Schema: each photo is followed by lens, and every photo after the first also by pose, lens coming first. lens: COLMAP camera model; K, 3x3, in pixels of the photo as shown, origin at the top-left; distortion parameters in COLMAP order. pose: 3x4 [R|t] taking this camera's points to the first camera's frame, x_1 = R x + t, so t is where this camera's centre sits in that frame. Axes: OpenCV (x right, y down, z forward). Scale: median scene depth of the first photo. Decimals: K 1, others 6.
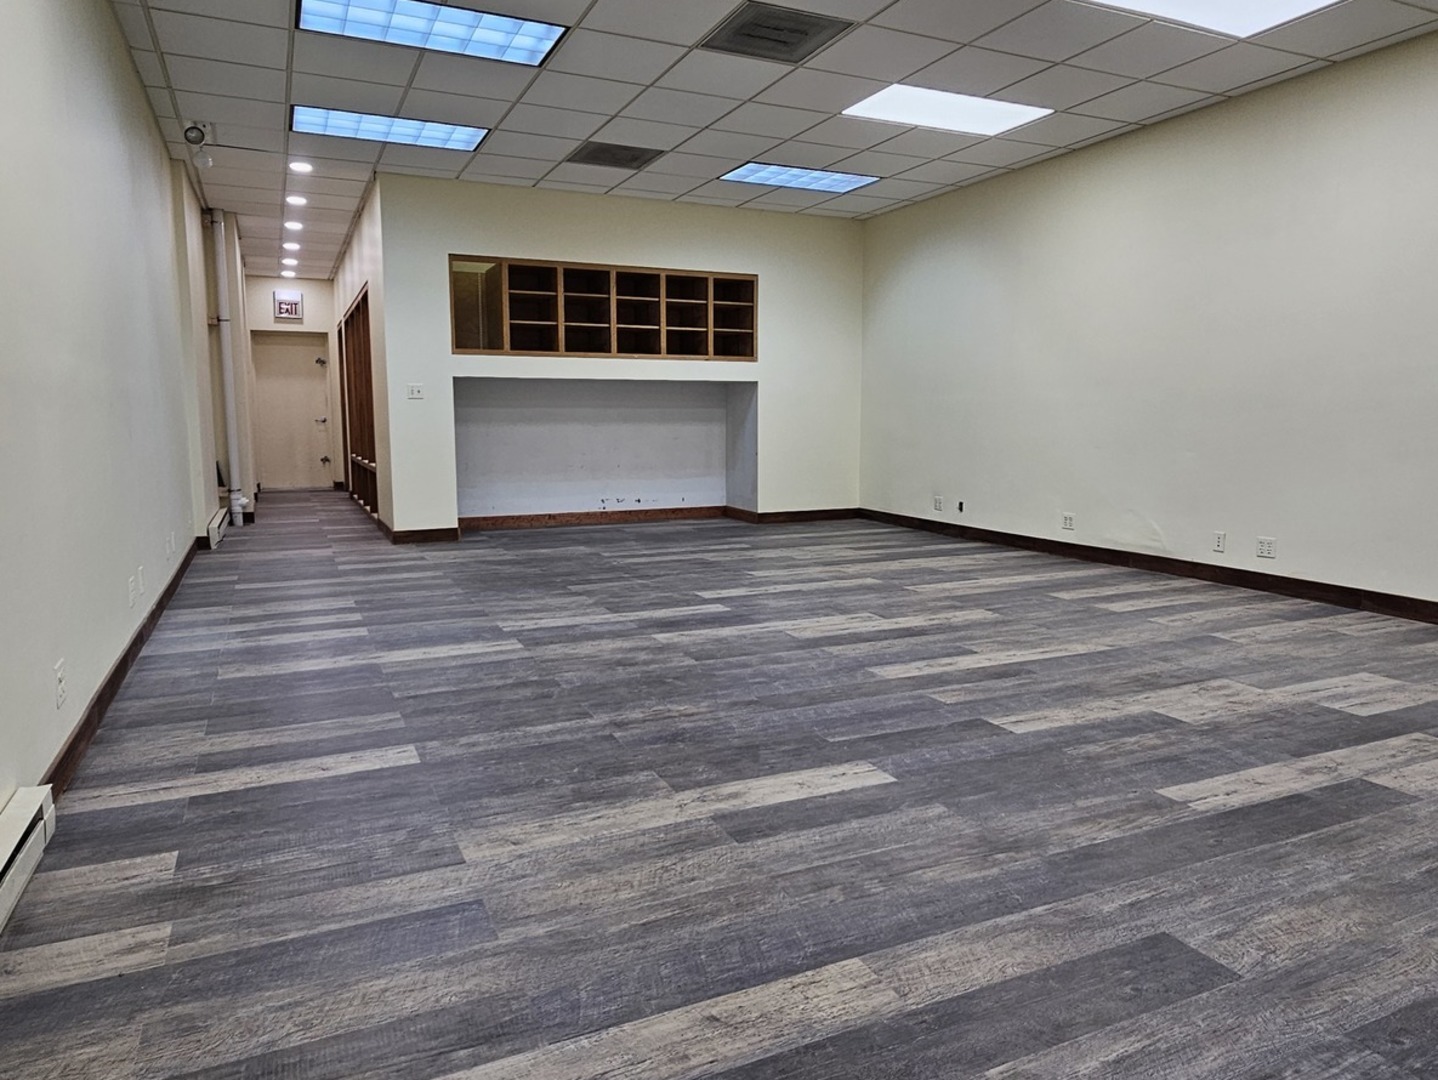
lens RADIAL K [[961.3, 0, 719.7], [0, 961.3, 540.1], [0, 0, 1]] dist [0.001477, 0.001923]
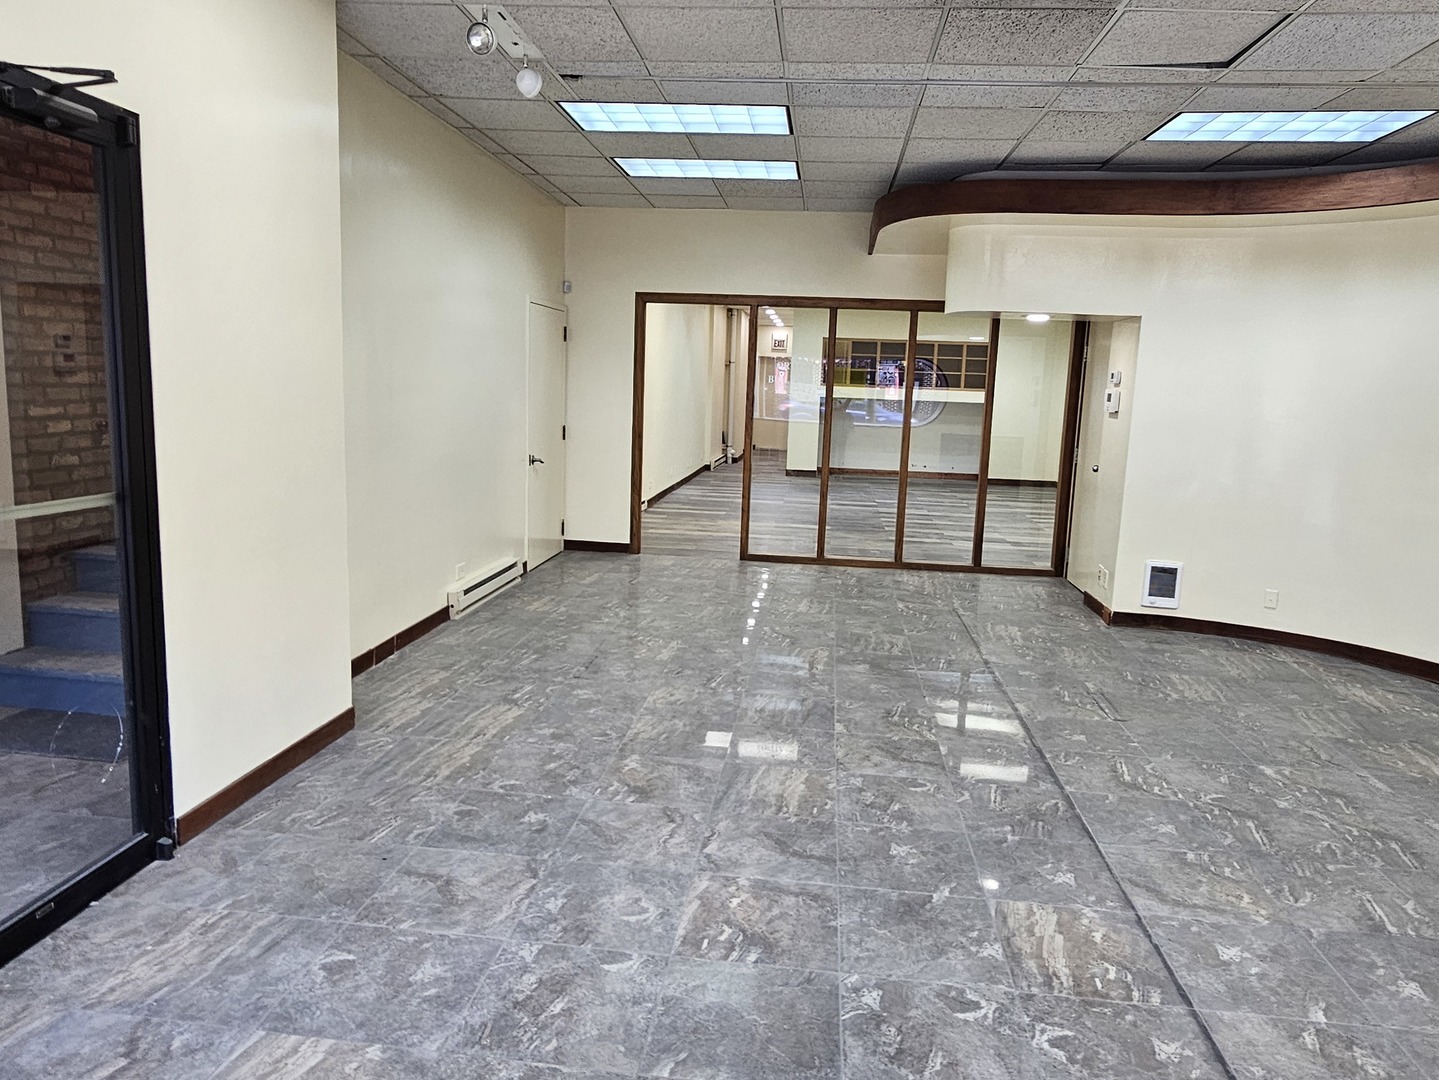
lens RADIAL K [[962.0, 0, 719.4], [0, 962.0, 538.2], [0, 0, 1]] dist [0.001477, 0.001923]
pose [[0.852339, 0.112018, -0.510853, 0.549530], [-0.100370, 0.993672, 0.050426, 0.042819], [0.513269, 0.008294, 0.858188, -0.769383]]
